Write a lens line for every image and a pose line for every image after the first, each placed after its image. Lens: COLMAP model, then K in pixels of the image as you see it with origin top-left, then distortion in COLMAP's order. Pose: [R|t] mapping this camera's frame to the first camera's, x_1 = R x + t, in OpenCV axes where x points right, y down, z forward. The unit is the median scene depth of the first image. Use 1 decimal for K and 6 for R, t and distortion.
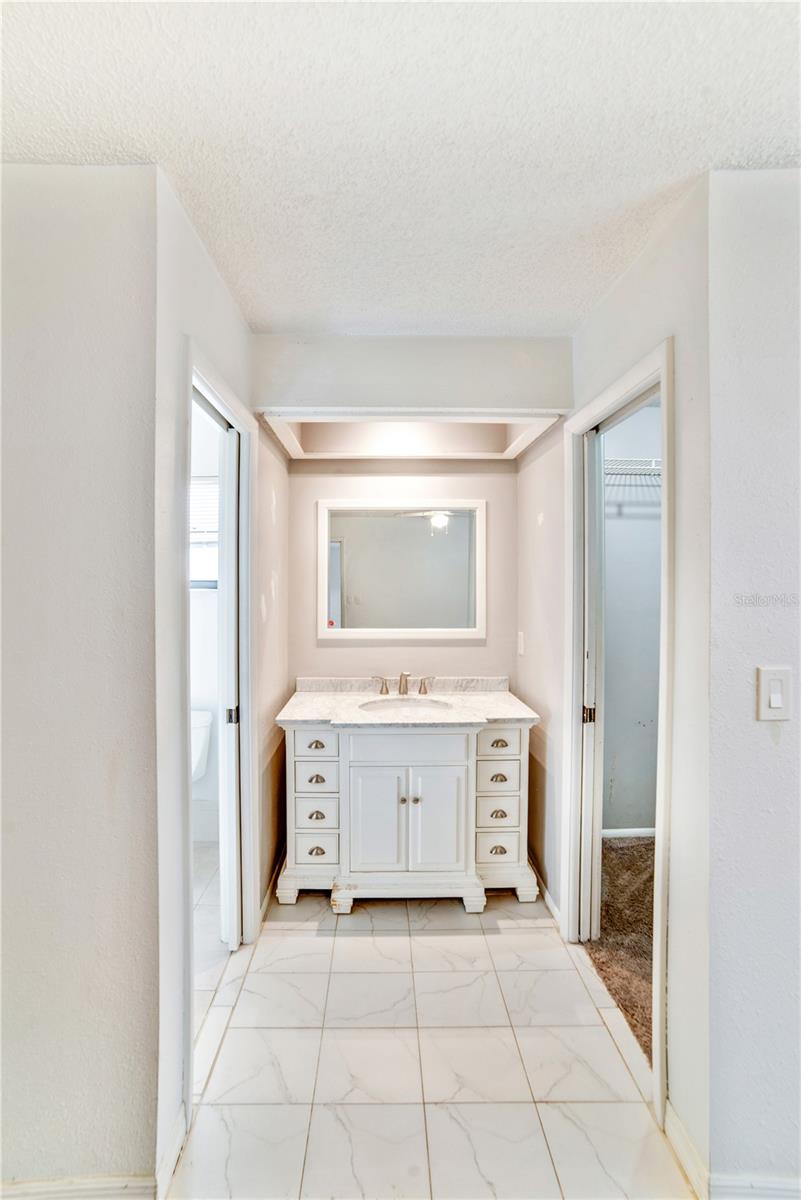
lens RADIAL K [[512.1, 0, 376.8], [0, 512.1, 569.7], [0, 0, 1]] dist [-0.070146, 0.035948]
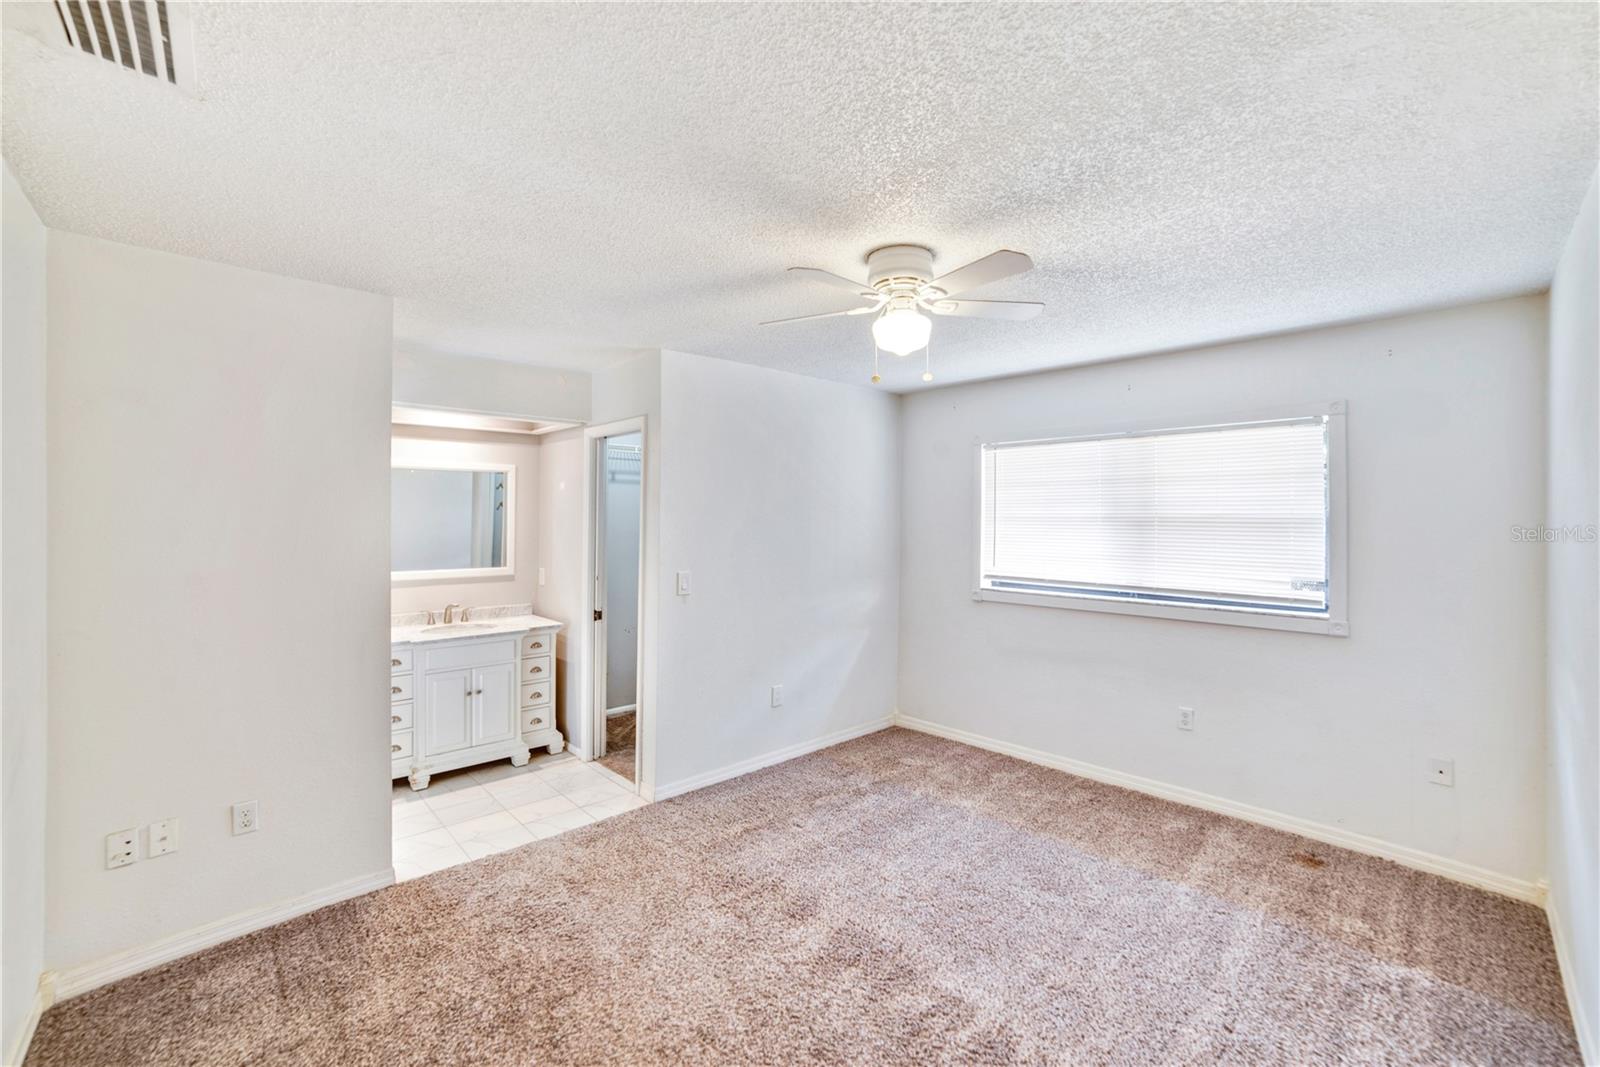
lens RADIAL K [[682.8, 0, 802.1], [0, 682.8, 518.8], [0, 0, 1]] dist [-0.070146, 0.035948]
pose [[0.732486, -0.001627, 0.680780, -0.501925], [-0.018708, 0.999571, 0.022517, -0.068551], [-0.680525, -0.029230, 0.732142, -0.887379]]
